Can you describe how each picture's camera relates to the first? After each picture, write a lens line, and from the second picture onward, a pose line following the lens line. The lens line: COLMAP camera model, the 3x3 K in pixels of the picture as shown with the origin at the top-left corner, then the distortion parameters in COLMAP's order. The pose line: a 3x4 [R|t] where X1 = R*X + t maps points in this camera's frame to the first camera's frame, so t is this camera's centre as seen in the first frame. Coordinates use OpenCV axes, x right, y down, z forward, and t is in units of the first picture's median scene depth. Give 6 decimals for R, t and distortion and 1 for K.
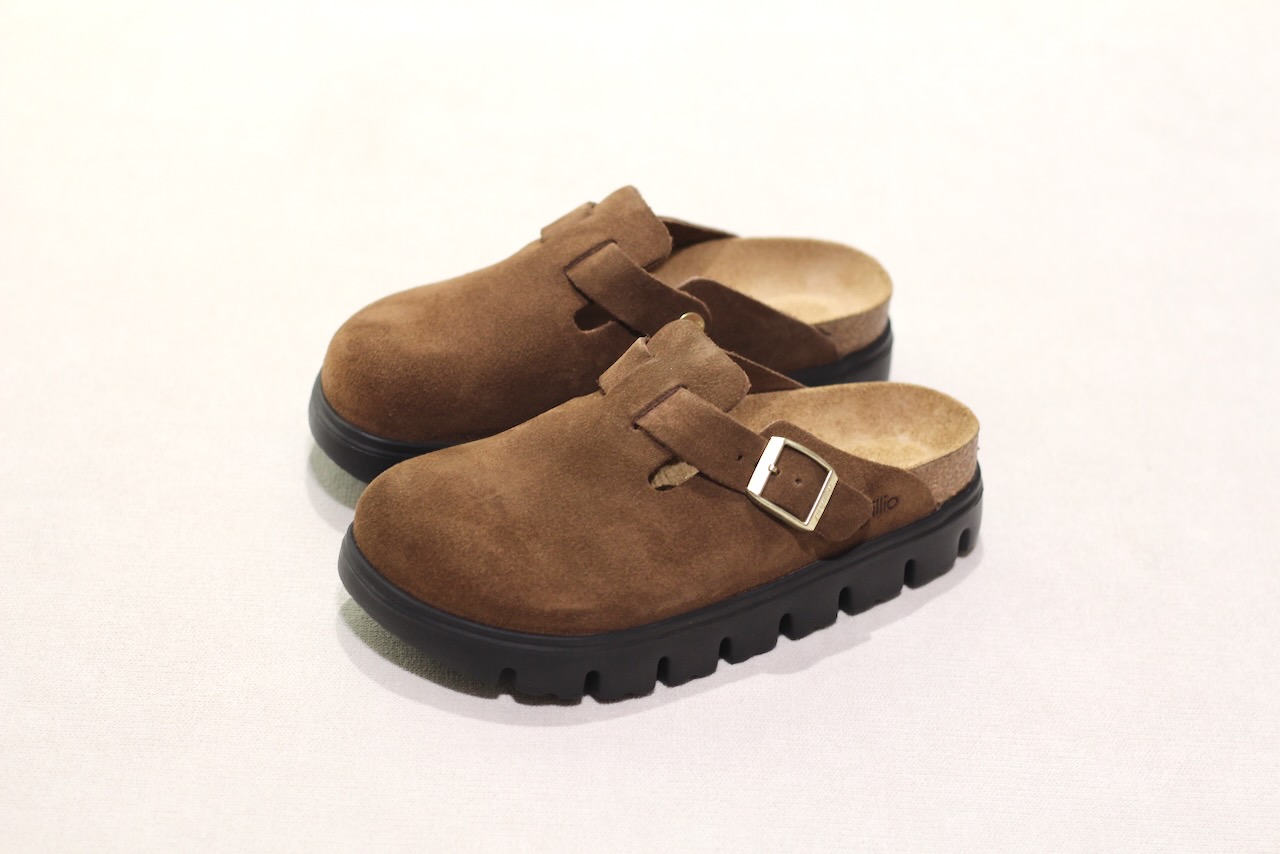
lens RADIAL K [[3085.1, 0, 645.7], [0, 3085.1, 422.6], [0, 0, 1]] dist [-0.054116, 0.000000]
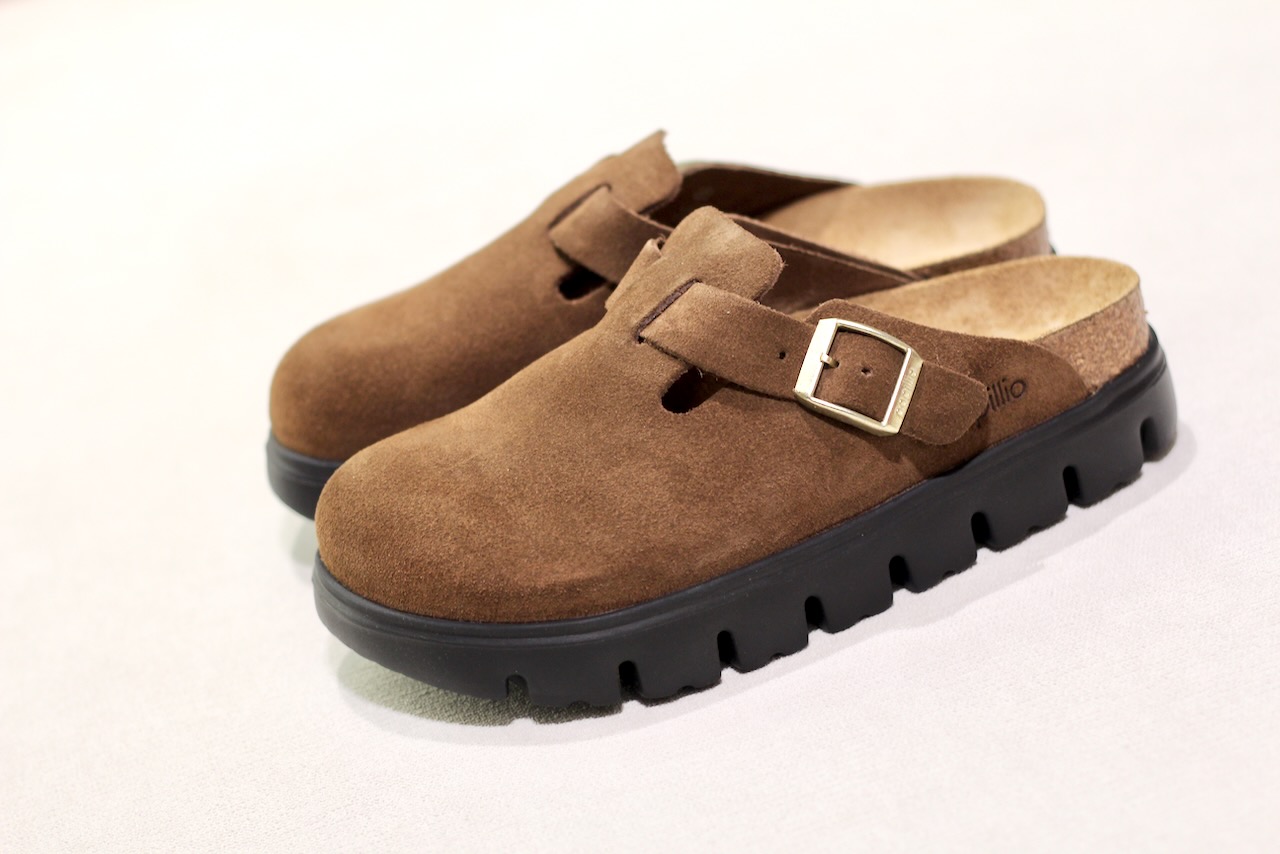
lens RADIAL K [[3085.1, 0, 643.4], [0, 3085.1, 426.7], [0, 0, 1]] dist [-0.054116, 0.000000]
pose [[0.955994, -0.191105, -0.222609, 0.162423], [0.162072, 0.976470, -0.142260, 0.130222], [0.244558, 0.099921, 0.964472, 0.268528]]
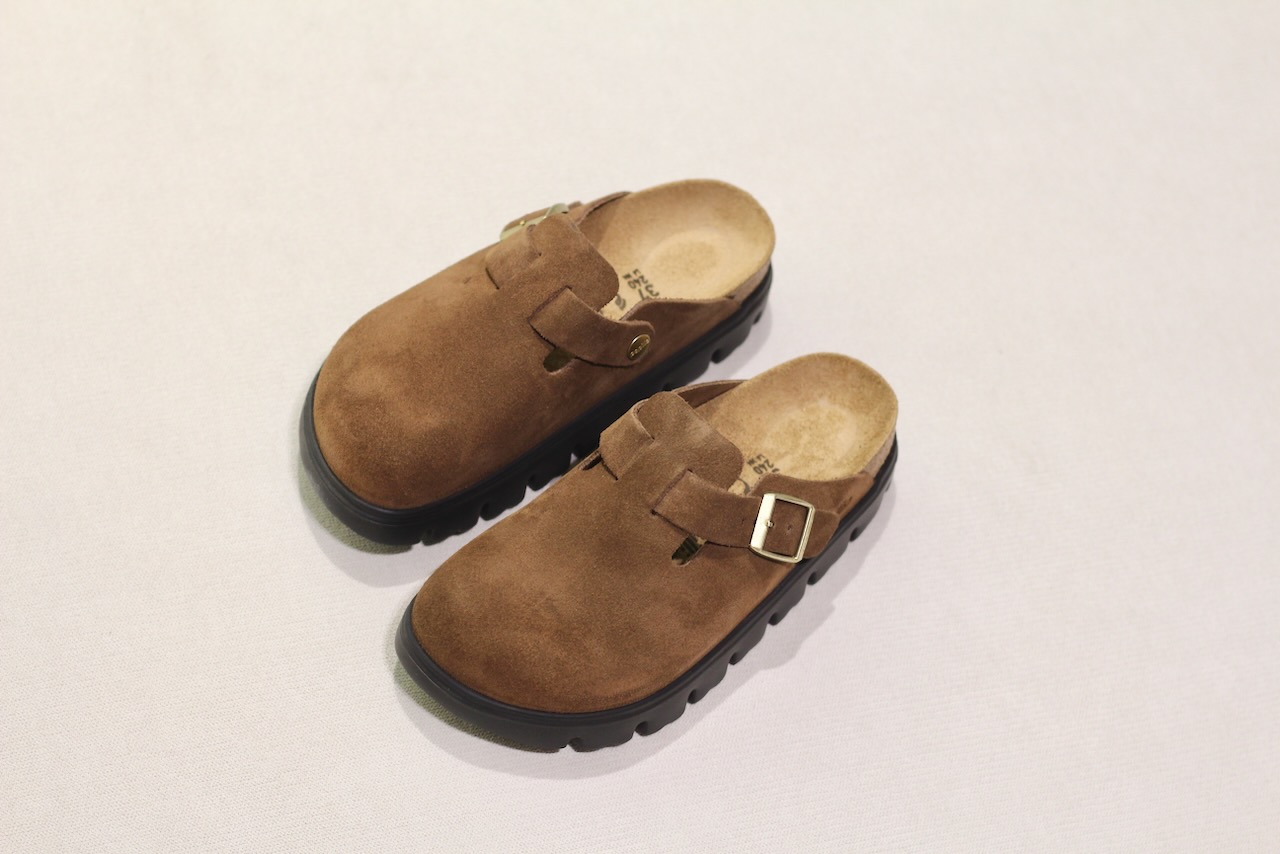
lens RADIAL K [[3085.1, 0, 637.6], [0, 3085.1, 429.3], [0, 0, 1]] dist [-0.054116, 0.000000]
pose [[0.961526, -0.166521, 0.218490, -0.251537], [0.071445, 0.919553, 0.386416, -0.465560], [-0.265260, -0.355939, 0.896072, -0.005817]]
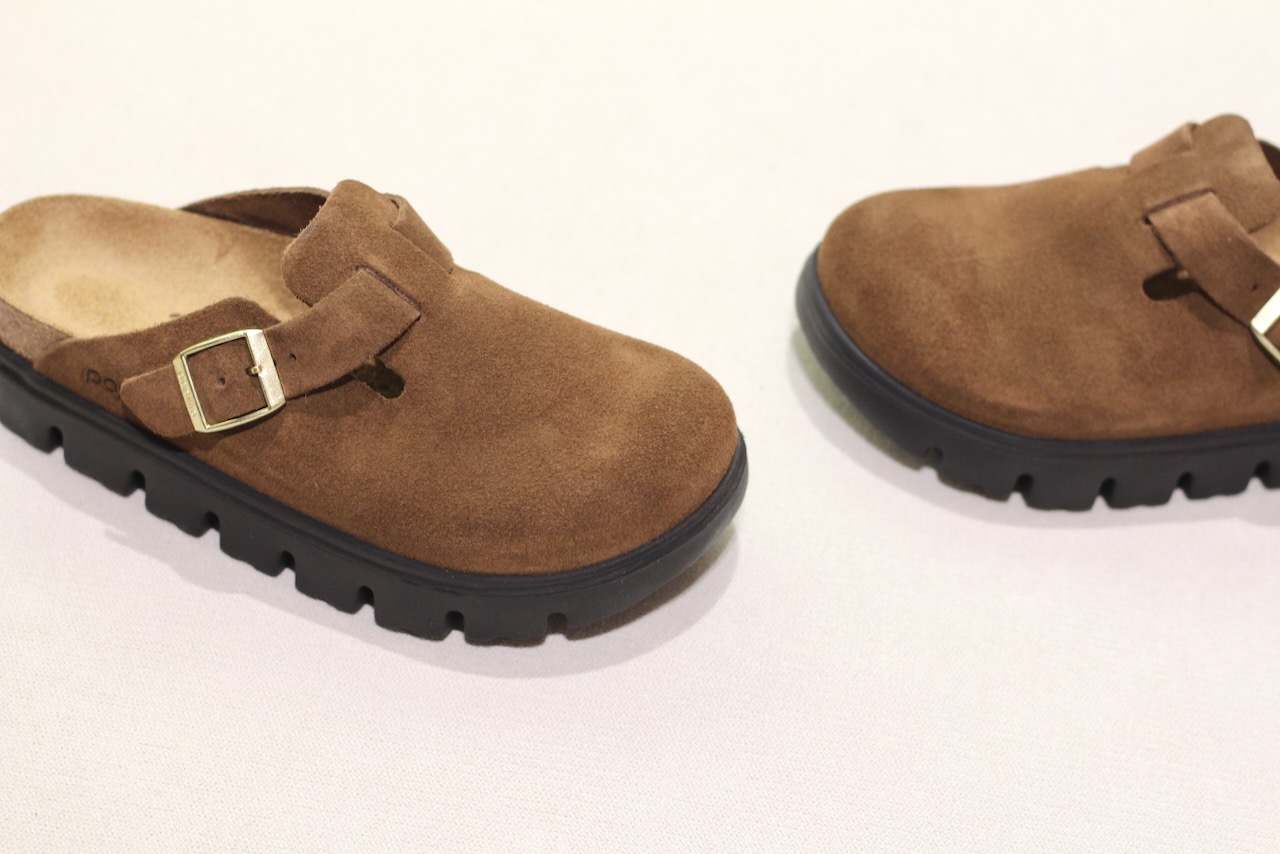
lens RADIAL K [[3085.1, 0, 639.4], [0, 3085.1, 422.2], [0, 0, 1]] dist [-0.054116, 0.000000]
pose [[0.937625, 0.271290, -0.217394, 0.067878], [-0.225640, 0.950618, 0.213103, -0.099424], [0.264471, -0.150758, 0.952537, 0.109719]]
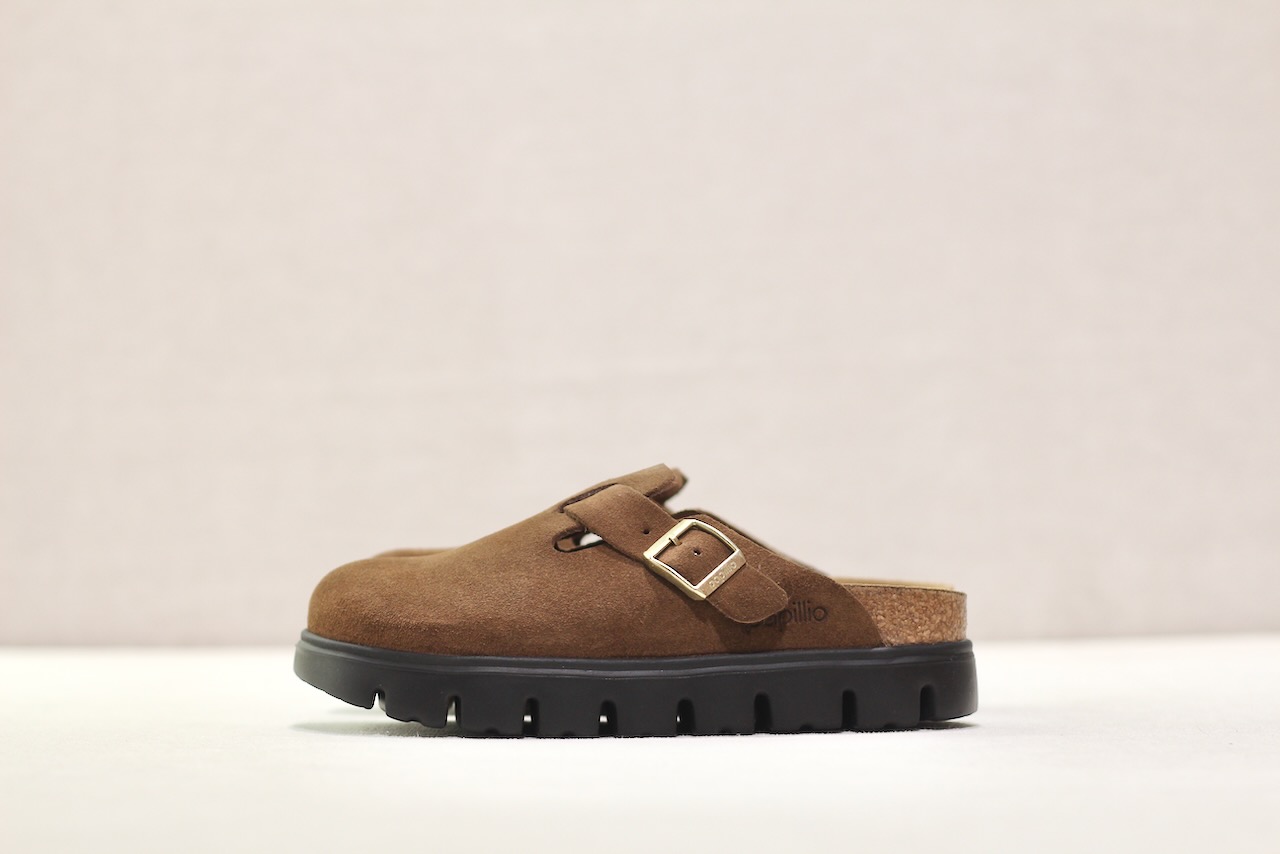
lens RADIAL K [[3085.1, 0, 638.2], [0, 3085.1, 427.7], [0, 0, 1]] dist [-0.054116, 0.000000]
pose [[0.877998, -0.090065, -0.470114, 0.506852], [-0.207840, 0.812990, -0.543921, 0.534607], [0.431186, 0.575270, 0.695085, 0.275133]]
